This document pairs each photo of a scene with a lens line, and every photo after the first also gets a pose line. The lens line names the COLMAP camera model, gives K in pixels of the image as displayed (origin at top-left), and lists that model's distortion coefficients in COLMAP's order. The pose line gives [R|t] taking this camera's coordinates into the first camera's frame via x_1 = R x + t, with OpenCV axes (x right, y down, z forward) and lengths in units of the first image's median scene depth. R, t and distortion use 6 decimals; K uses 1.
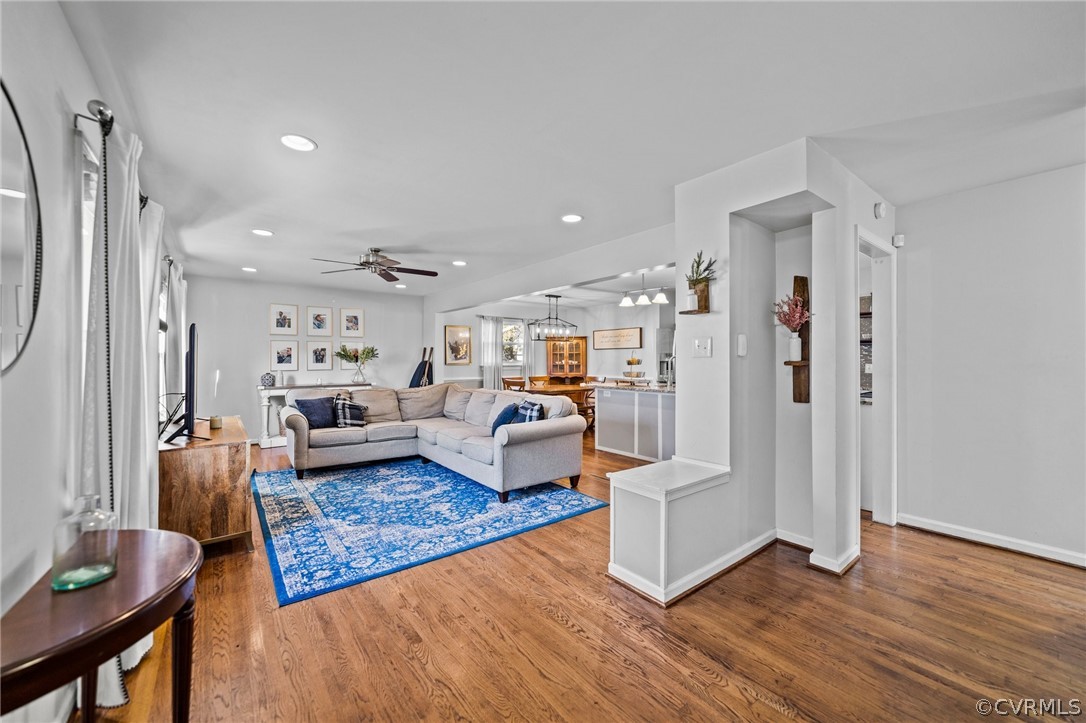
lens RADIAL K [[418.8, 0, 540.2], [0, 418.8, 360.1], [0, 0, 1]] dist [-0.007791, 0.003140]
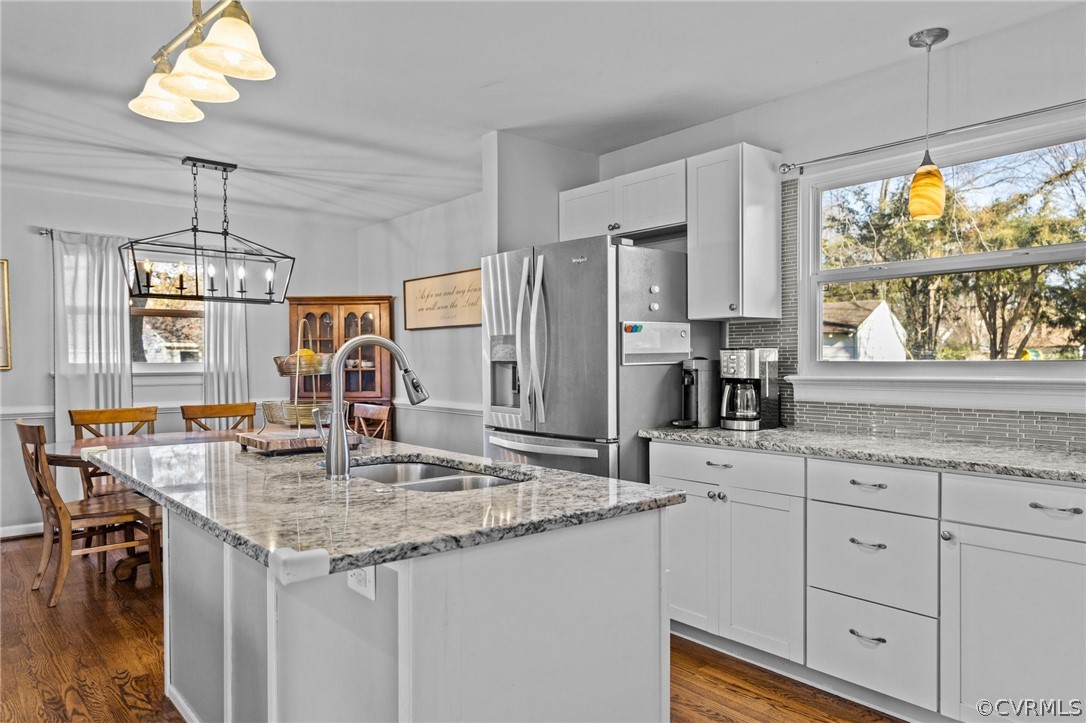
lens RADIAL K [[727.1, 0, 548.4], [0, 727.1, 374.6], [0, 0, 1]] dist [0.025876, -0.000198]
pose [[0.998778, 0.000311, 0.049423, 0.470246], [-0.001291, 0.999803, 0.019809, 0.002792], [-0.049407, -0.019849, 0.998581, 0.714529]]
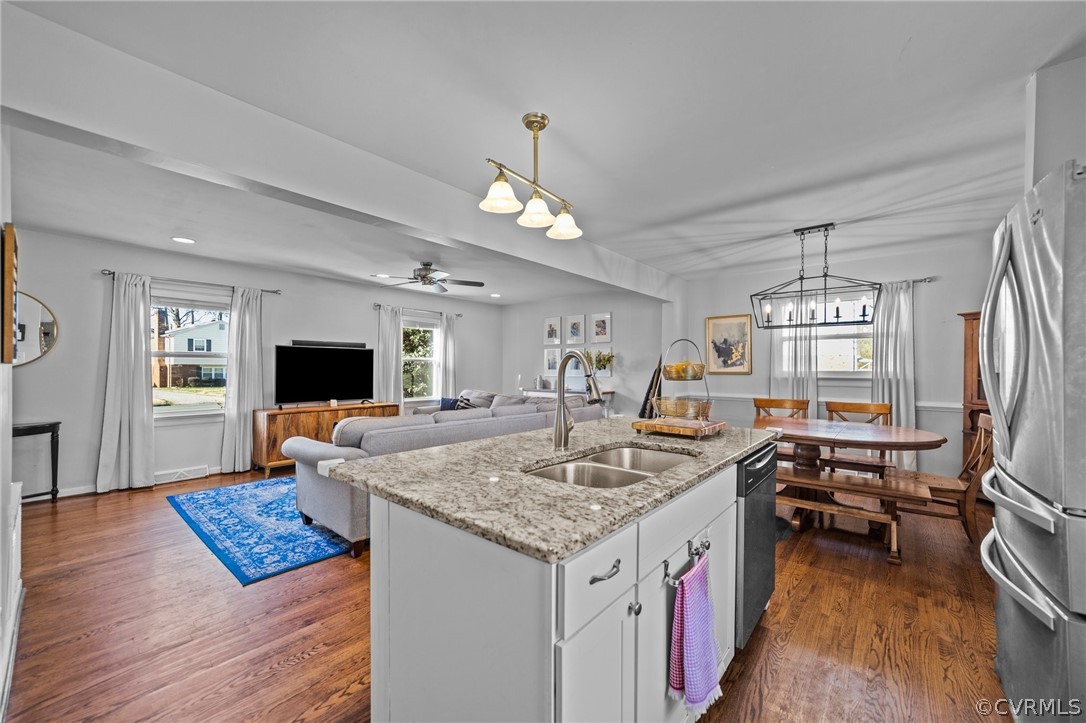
lens RADIAL K [[418.8, 0, 542.1], [0, 418.8, 368.4], [0, 0, 1]] dist [-0.007791, 0.003140]
pose [[0.207076, 0.005255, -0.978311, 0.733585], [-0.004393, 0.999980, 0.004441, 0.000314], [0.978315, 0.003378, 0.207095, 1.073318]]
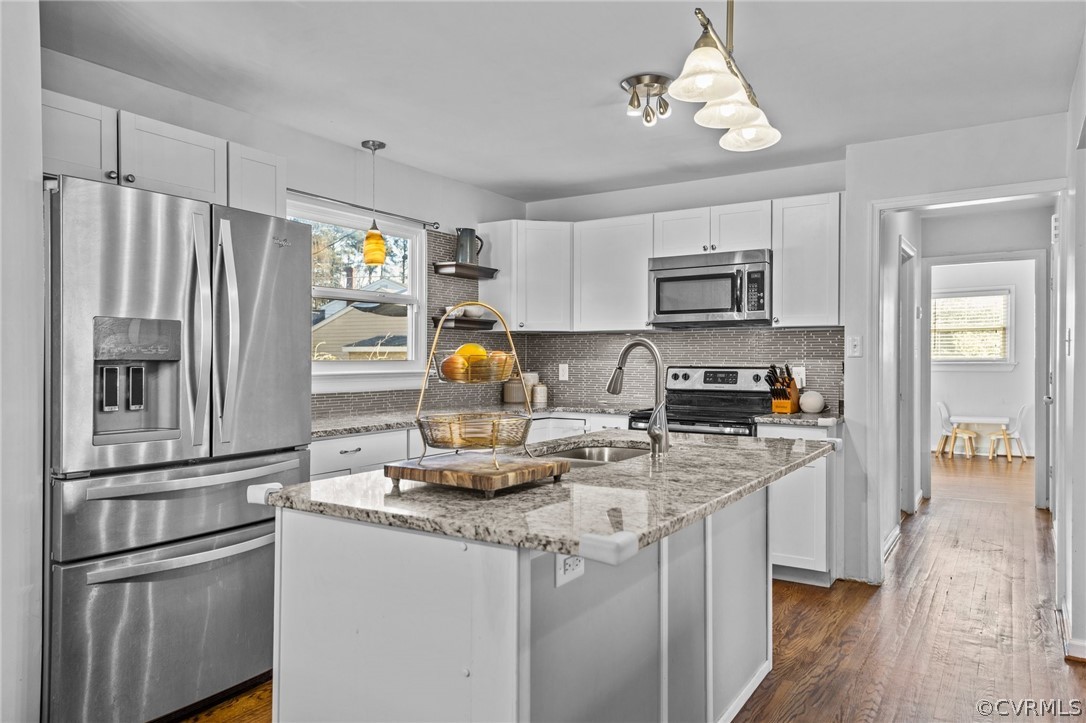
lens RADIAL K [[727.1, 0, 534.7], [0, 727.1, 360.1], [0, 0, 1]] dist [0.025876, -0.000198]
pose [[-0.330314, 0.000680, 0.943871, -0.122184], [0.000311, 1.000000, -0.000611, 0.002857], [-0.943871, 0.000092, -0.330314, 1.442394]]
